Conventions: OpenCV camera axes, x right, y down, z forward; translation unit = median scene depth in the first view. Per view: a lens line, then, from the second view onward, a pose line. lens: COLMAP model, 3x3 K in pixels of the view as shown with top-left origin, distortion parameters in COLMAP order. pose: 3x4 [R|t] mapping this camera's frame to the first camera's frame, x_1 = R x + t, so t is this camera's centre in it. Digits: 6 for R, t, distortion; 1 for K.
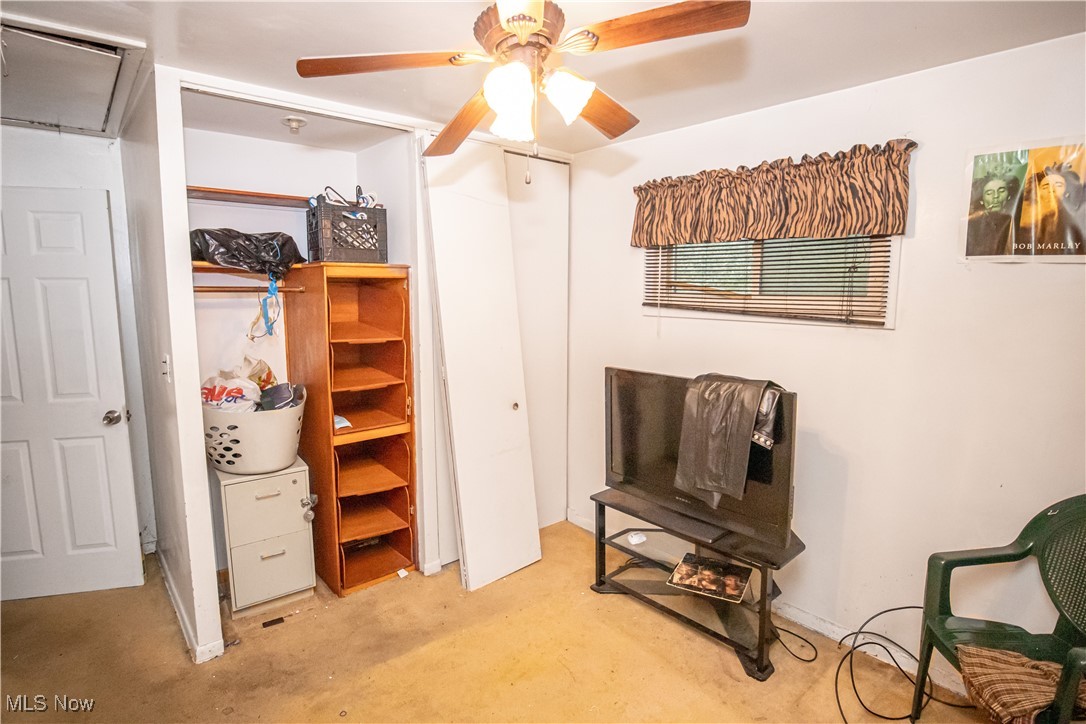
lens RADIAL K [[563.7, 0, 543.0], [0, 563.7, 362.0], [0, 0, 1]] dist [-0.066132, 0.031324]
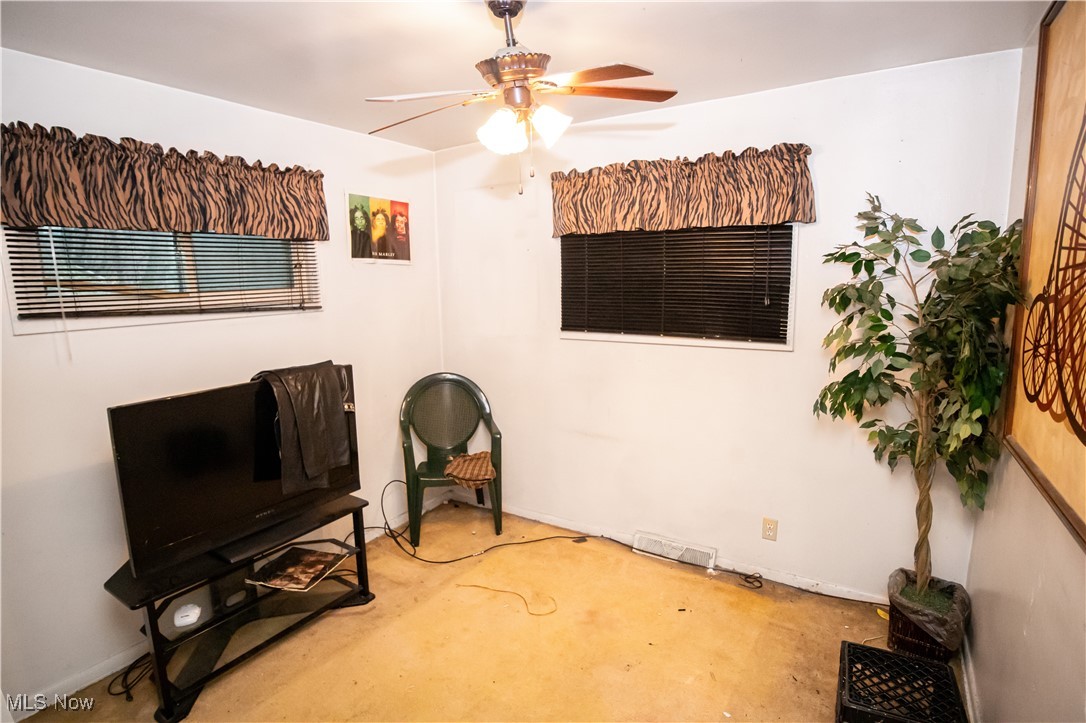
lens RADIAL K [[563.7, 0, 543.0], [0, 563.7, 361.5], [0, 0, 1]] dist [-0.066132, 0.031324]
pose [[-0.299901, -0.145093, 0.942872, -0.766802], [0.142338, 0.970497, 0.194618, -0.118418], [-0.943292, 0.192572, -0.270401, 0.821853]]
